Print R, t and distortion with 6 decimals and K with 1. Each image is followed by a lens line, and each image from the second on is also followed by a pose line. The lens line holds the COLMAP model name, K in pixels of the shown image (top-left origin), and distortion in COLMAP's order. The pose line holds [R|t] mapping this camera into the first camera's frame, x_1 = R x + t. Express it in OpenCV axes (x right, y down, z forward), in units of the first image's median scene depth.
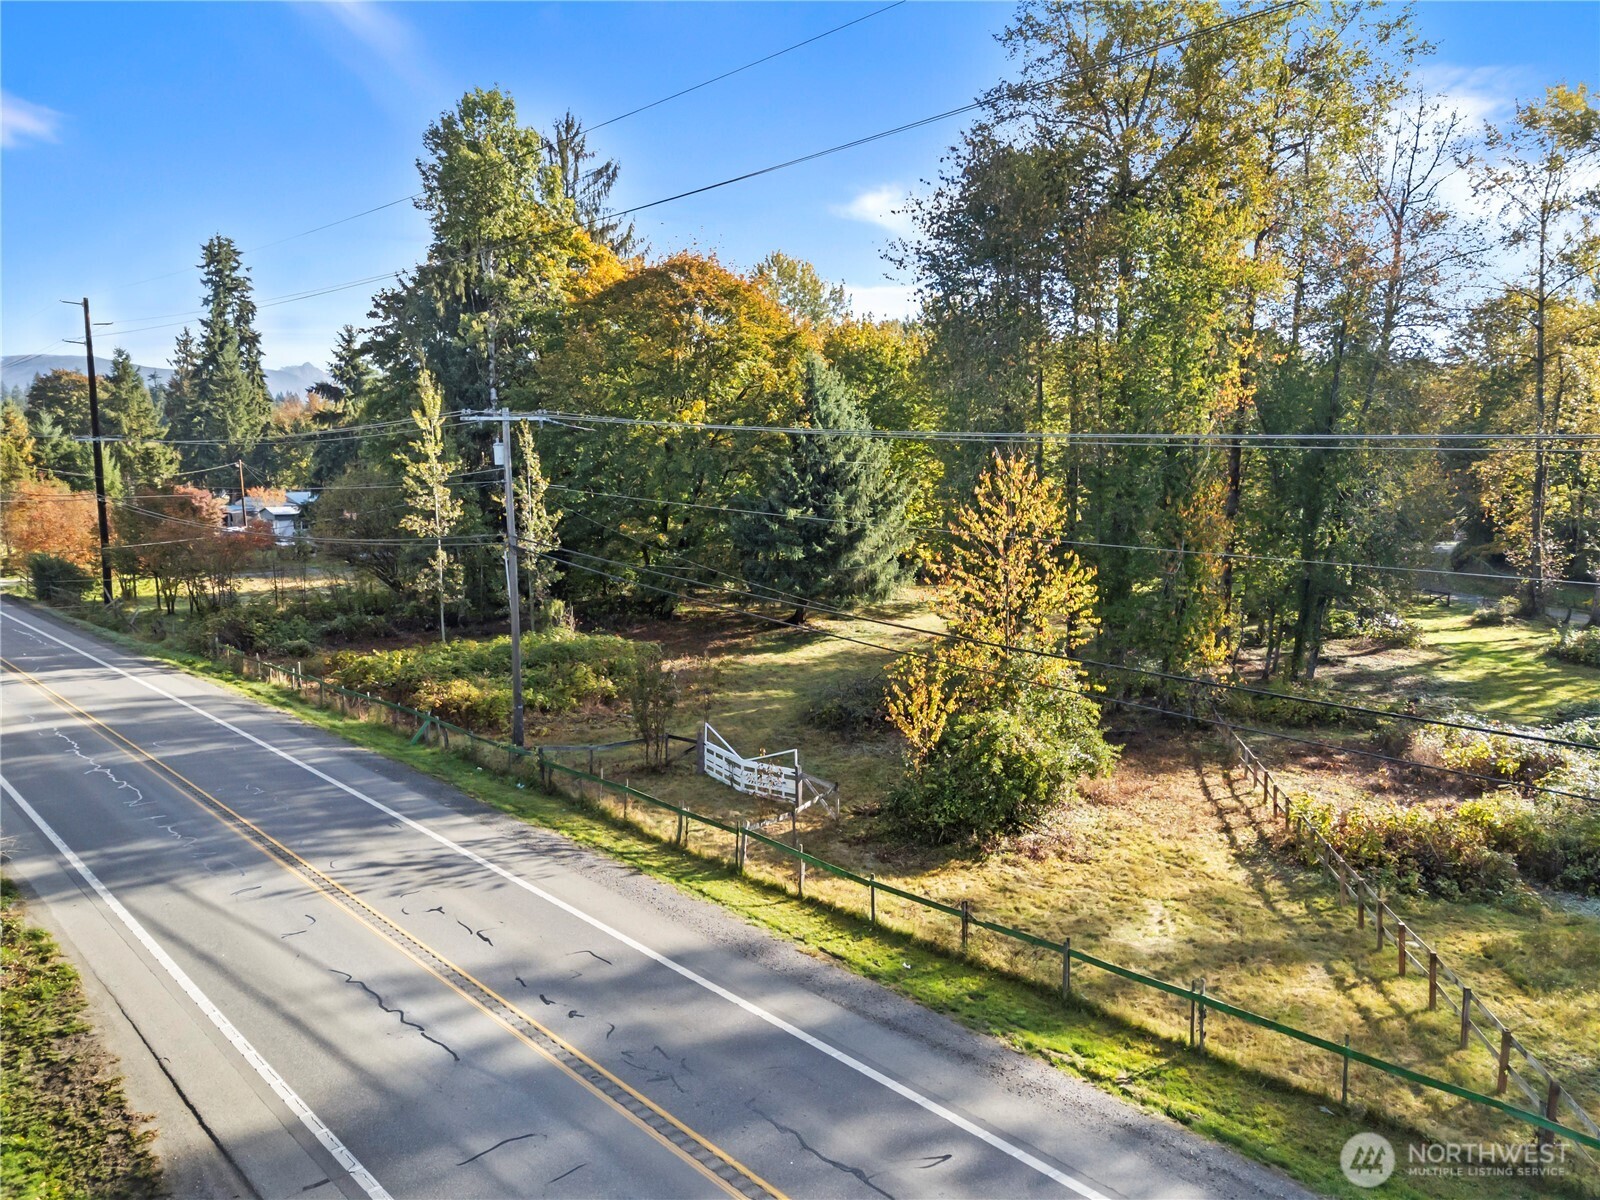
lens RADIAL K [[1229.9, 0, 800.0], [0, 1229.9, 600.0], [0, 0, 1]] dist [0.020808, -0.001808]
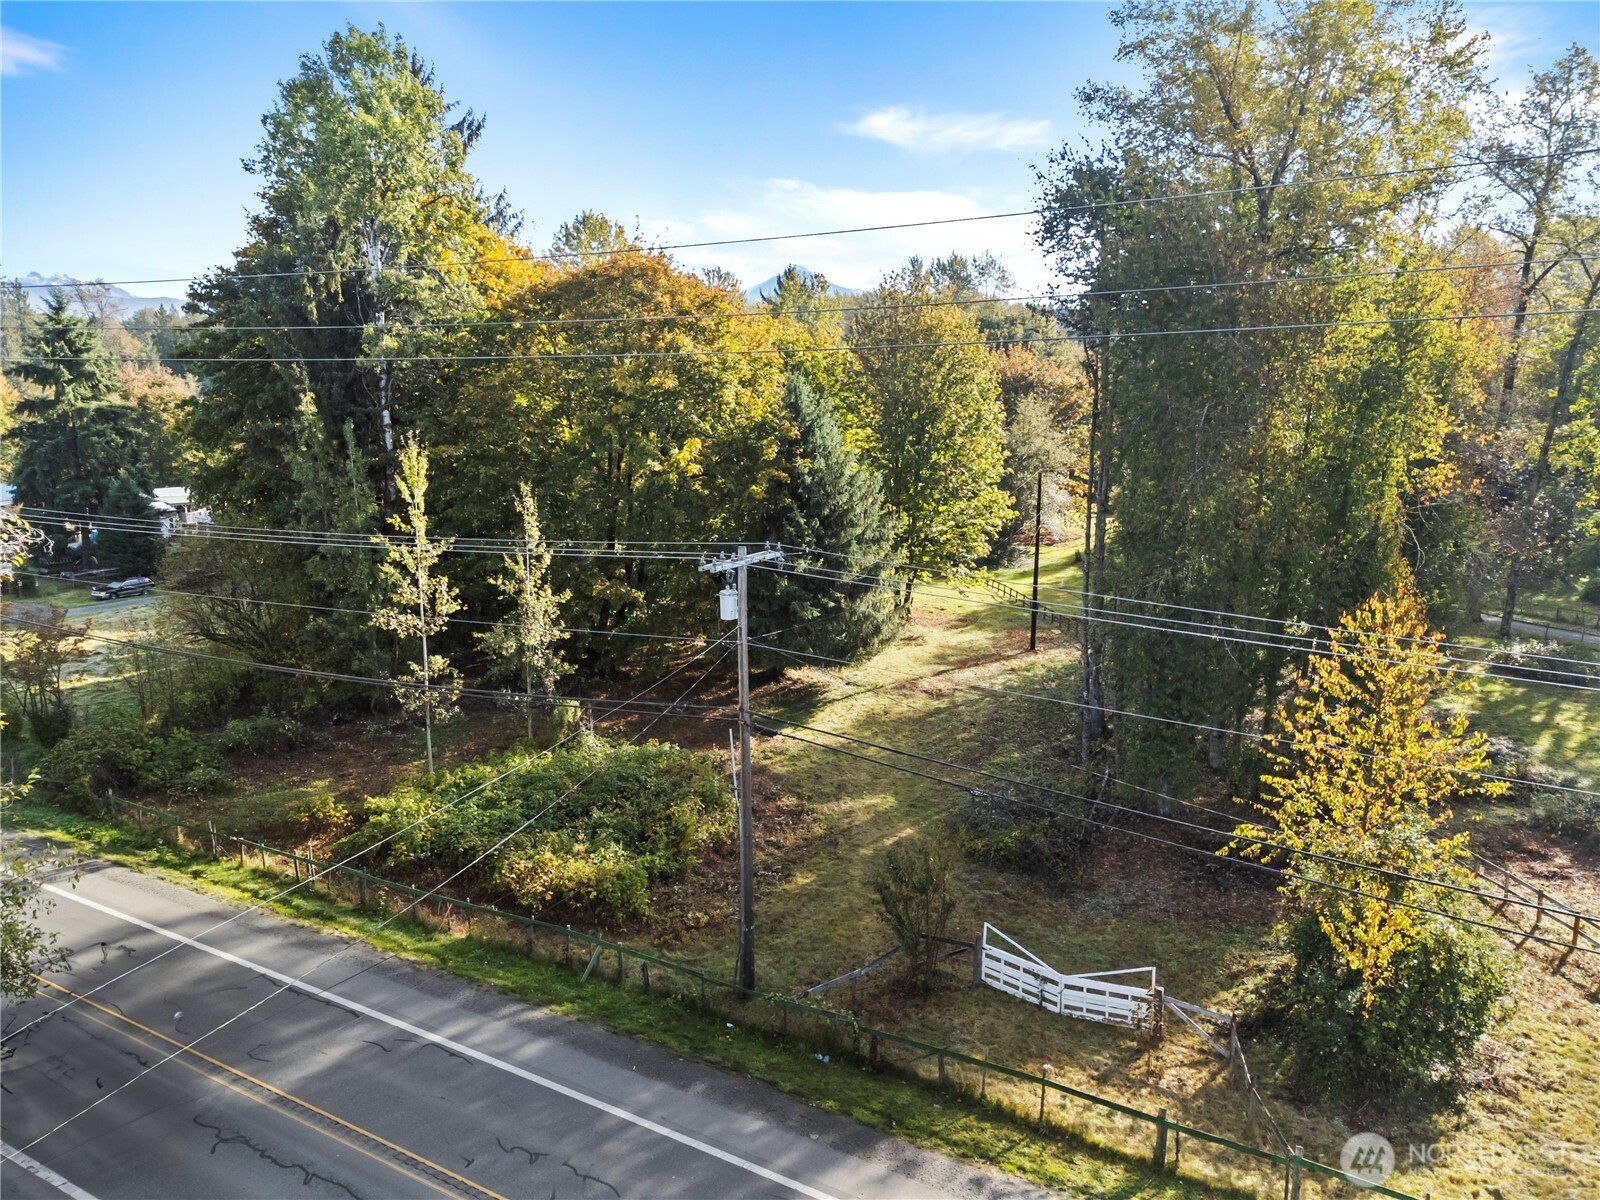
lens RADIAL K [[1229.9, 0, 800.0], [0, 1229.9, 600.0], [0, 0, 1]] dist [0.020808, -0.001808]
pose [[0.960798, -0.052569, 0.272221, -0.274000], [0.036952, 0.997380, 0.062183, -0.112552], [-0.274776, -0.049687, 0.960224, 0.185480]]
